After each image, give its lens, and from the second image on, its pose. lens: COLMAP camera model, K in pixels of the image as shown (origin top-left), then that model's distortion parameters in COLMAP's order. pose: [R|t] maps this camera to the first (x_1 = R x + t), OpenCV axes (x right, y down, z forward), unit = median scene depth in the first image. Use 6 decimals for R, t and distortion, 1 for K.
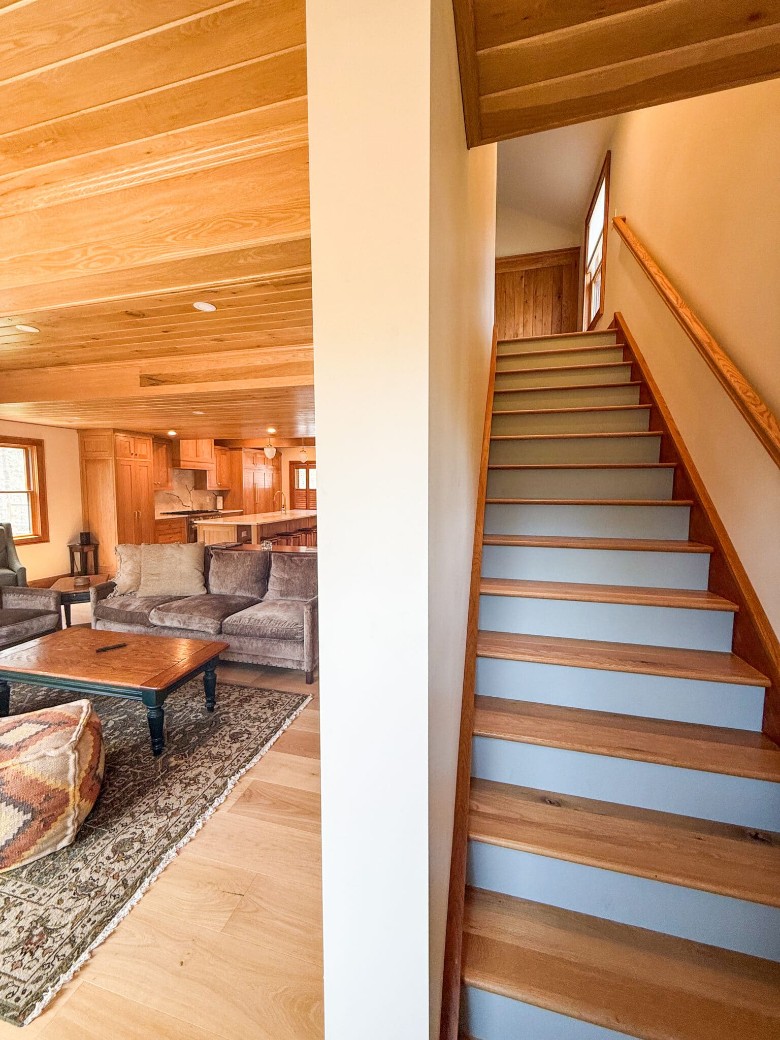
lens RADIAL K [[416.0, 0, 387.6], [0, 416.0, 519.7], [0, 0, 1]] dist [-0.002385, -0.000241]
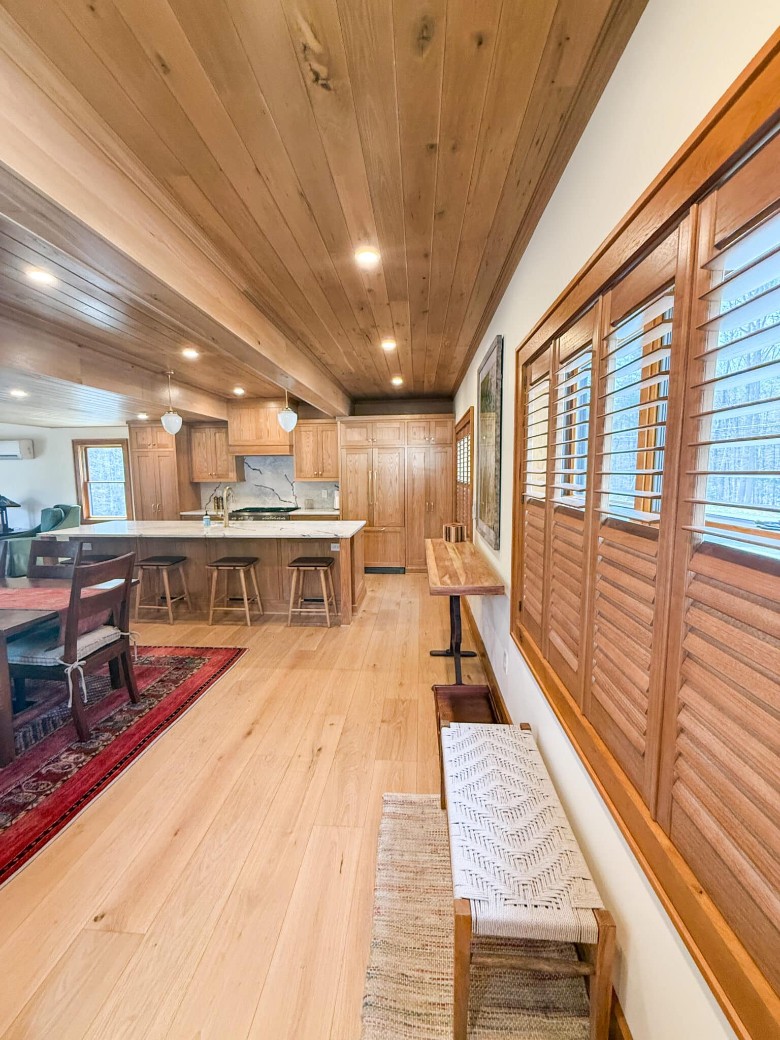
lens RADIAL K [[416.0, 0, 389.1], [0, 416.0, 517.2], [0, 0, 1]] dist [-0.002385, -0.000241]
pose [[0.186755, 0.110692, -0.976151, 0.309438], [-0.071790, 0.992513, 0.098813, -0.087031], [0.979780, 0.051624, 0.193303, 0.947294]]
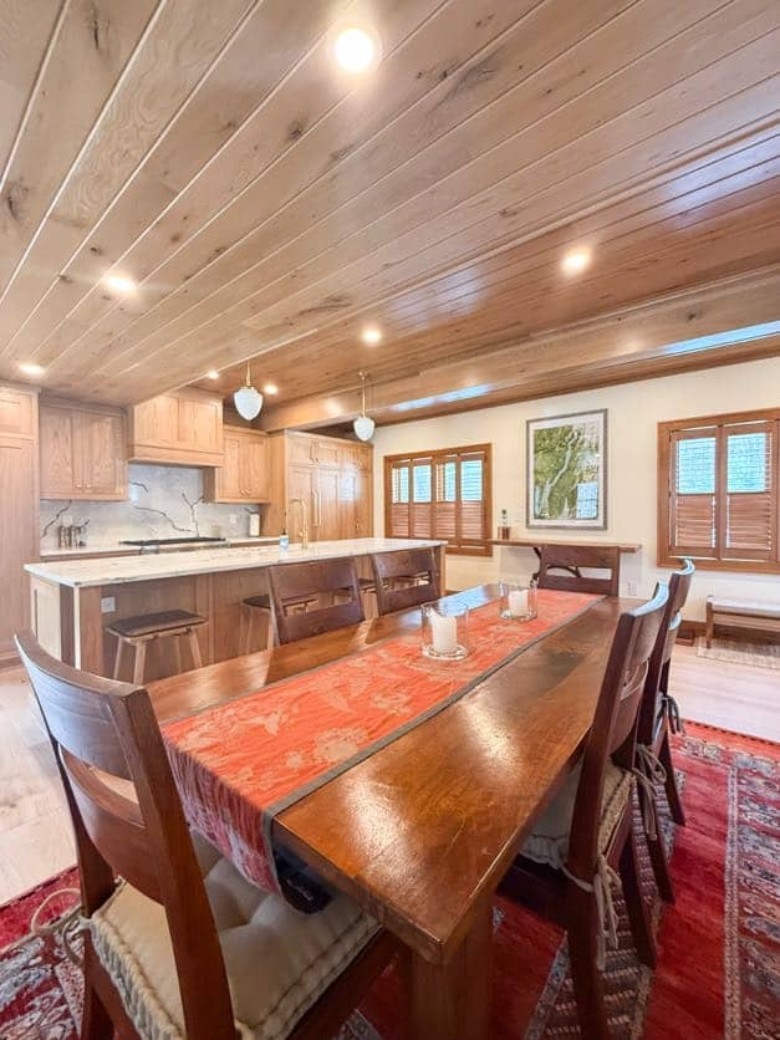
lens RADIAL K [[416.0, 0, 392.5], [0, 416.0, 521.0], [0, 0, 1]] dist [-0.002385, -0.000241]
pose [[0.913085, 0.000851, -0.407768, 0.022456], [-0.024236, 0.998343, -0.052184, -0.019258], [0.407048, 0.057531, 0.911593, 0.530714]]
